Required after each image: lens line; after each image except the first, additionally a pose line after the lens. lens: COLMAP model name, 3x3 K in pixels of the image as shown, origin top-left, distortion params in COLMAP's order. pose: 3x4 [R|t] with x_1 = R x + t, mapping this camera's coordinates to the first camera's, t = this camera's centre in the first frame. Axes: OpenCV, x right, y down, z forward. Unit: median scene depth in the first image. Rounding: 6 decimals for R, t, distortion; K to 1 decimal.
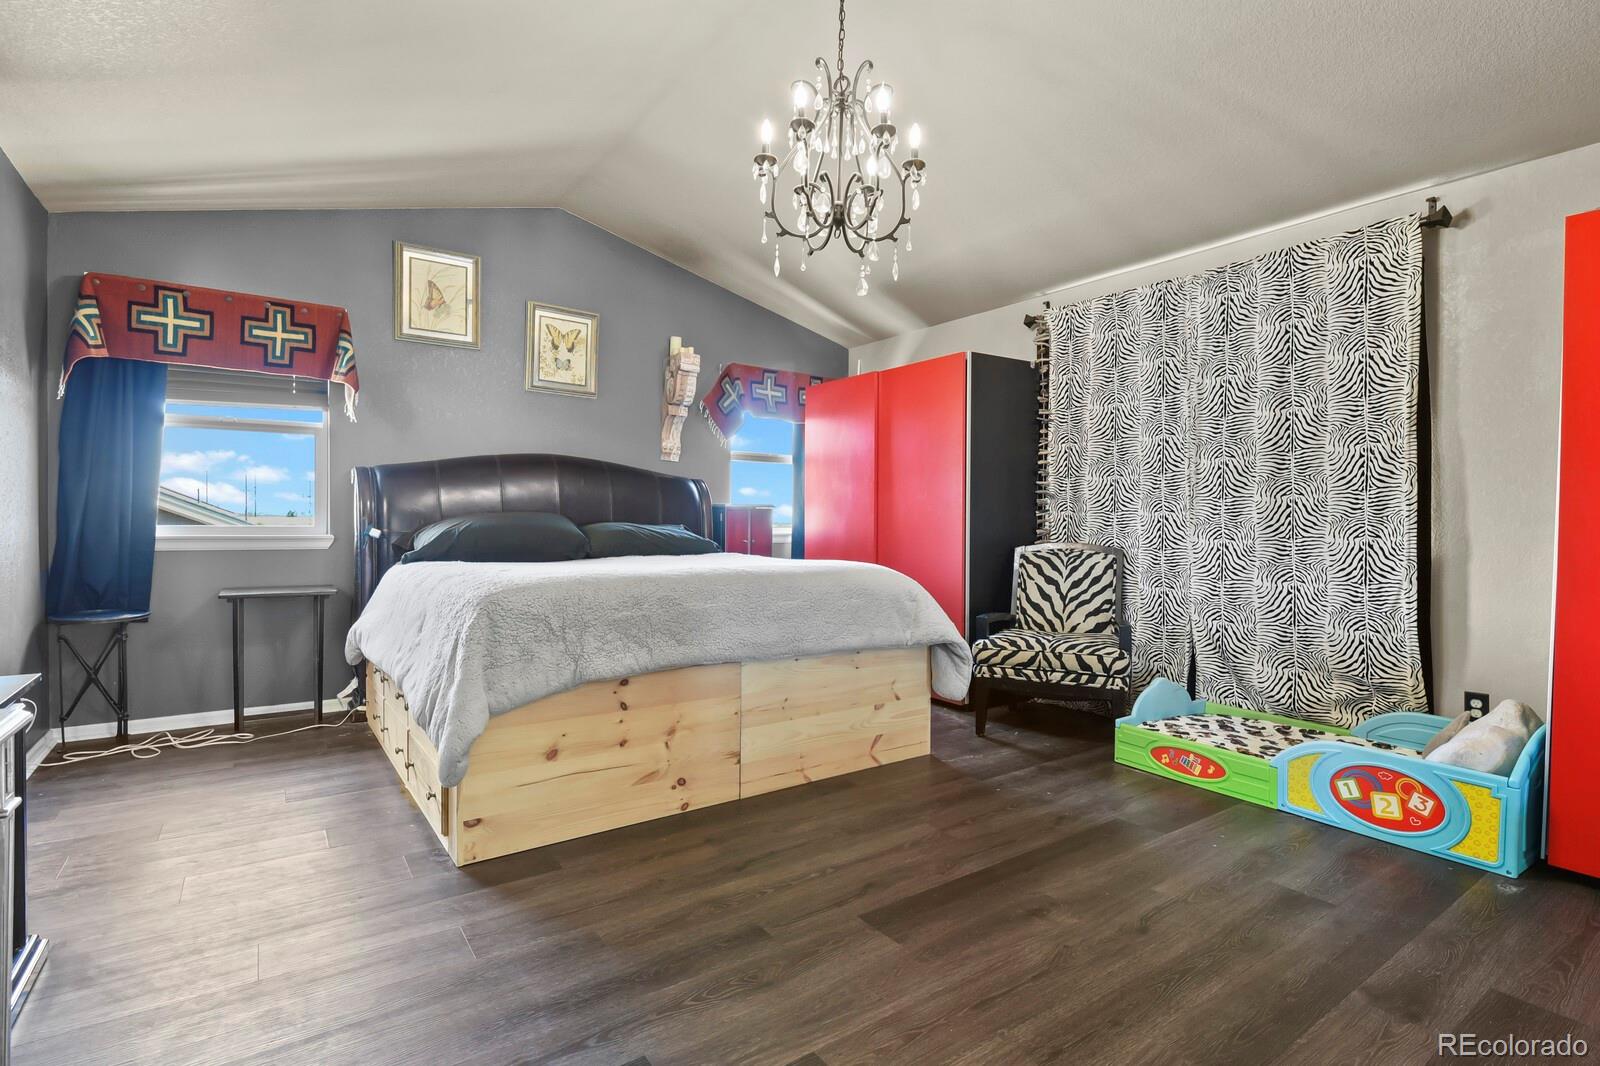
lens RADIAL K [[770.6, 0, 811.1], [0, 770.6, 530.4], [0, 0, 1]] dist [-0.000459, -0.006425]
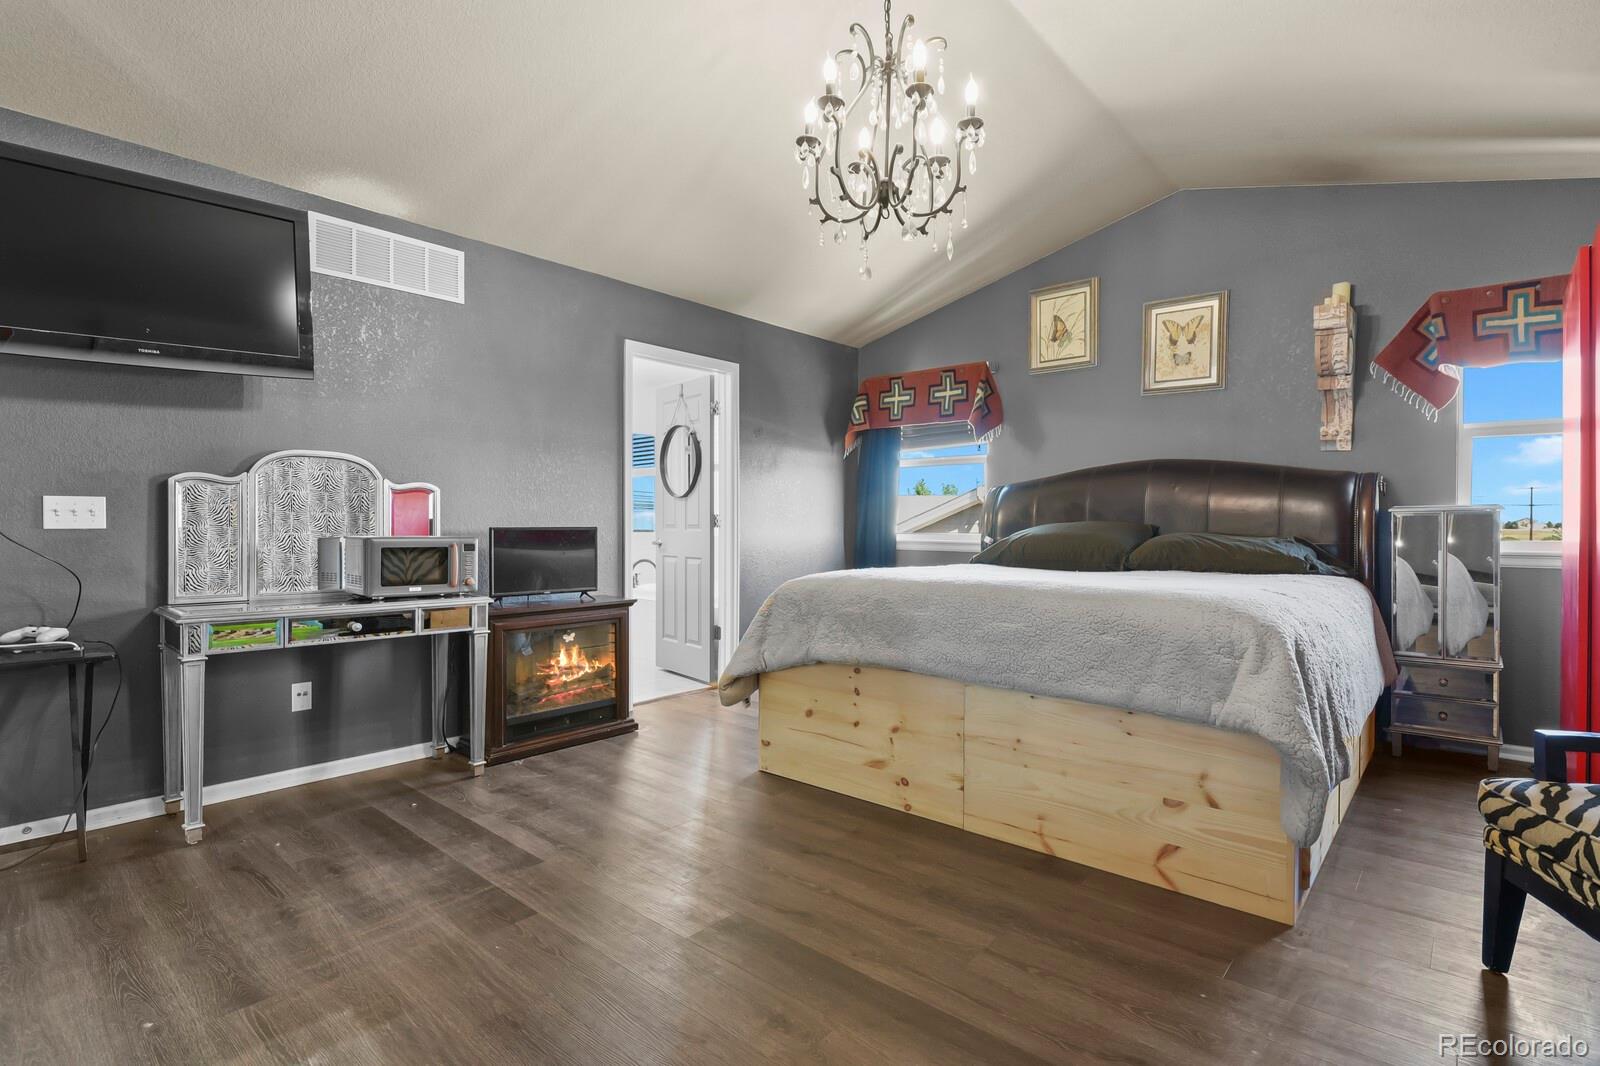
lens RADIAL K [[770.6, 0, 811.1], [0, 770.6, 530.4], [0, 0, 1]] dist [-0.000459, -0.006425]
pose [[0.232165, -0.000544, -0.972676, 0.690743], [-0.016314, 0.999857, -0.004453, -0.002641], [0.972540, 0.016902, 0.232123, 0.544595]]
